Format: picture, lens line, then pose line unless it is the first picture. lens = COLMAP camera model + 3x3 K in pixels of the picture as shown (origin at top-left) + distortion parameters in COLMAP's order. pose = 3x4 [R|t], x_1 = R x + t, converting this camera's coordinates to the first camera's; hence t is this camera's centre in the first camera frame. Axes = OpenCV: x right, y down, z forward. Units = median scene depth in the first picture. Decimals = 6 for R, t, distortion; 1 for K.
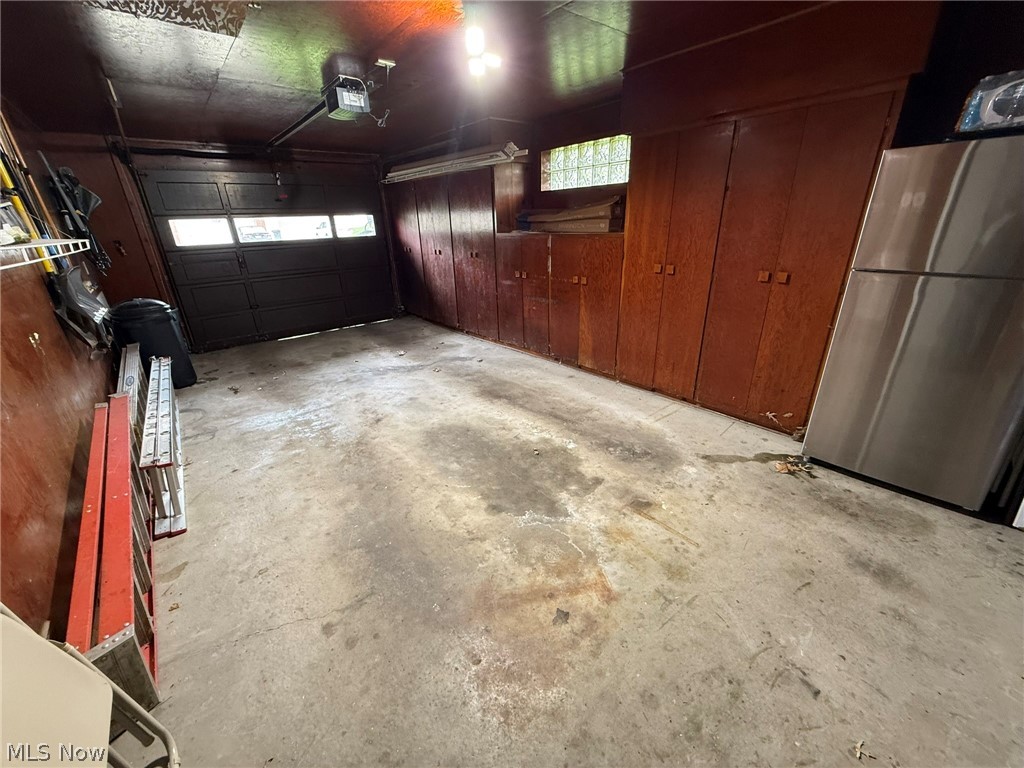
lens RADIAL K [[406.5, 0, 512.1], [0, 406.5, 383.2], [0, 0, 1]] dist [-0.003927, 0.000702]
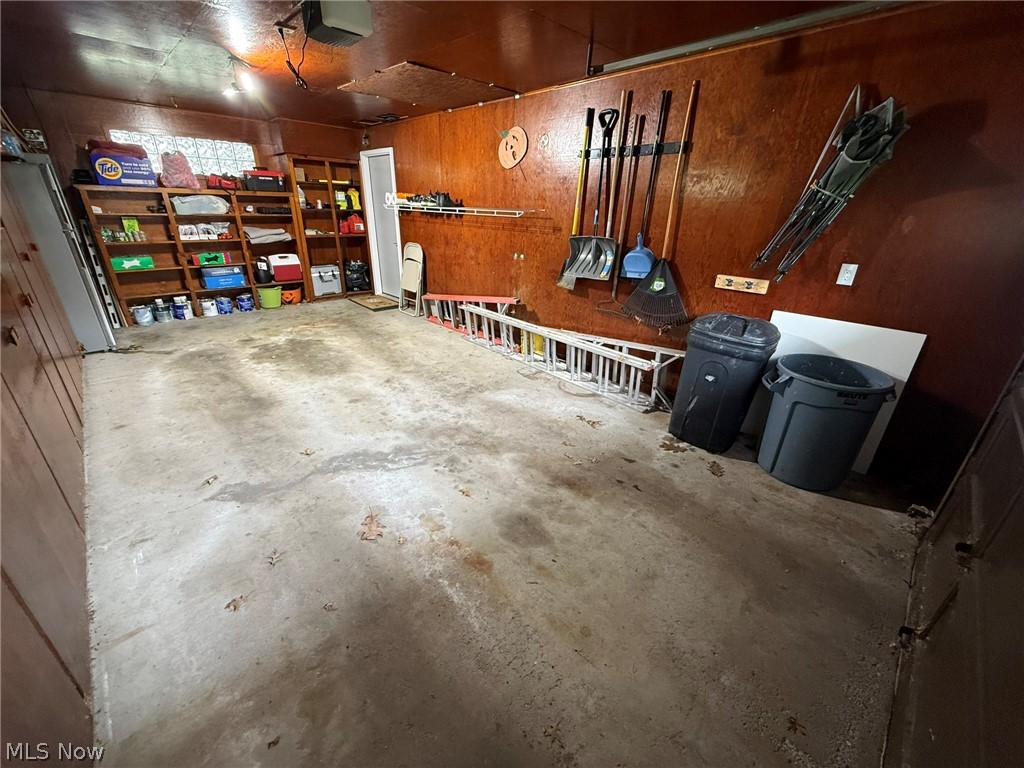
lens RADIAL K [[406.5, 0, 511.1], [0, 406.5, 384.9], [0, 0, 1]] dist [-0.003927, 0.000702]
pose [[-0.997217, 0.035113, -0.065765, -0.677018], [-0.022952, 0.694691, 0.718942, -0.815947], [0.070931, 0.718451, -0.691952, 2.059479]]
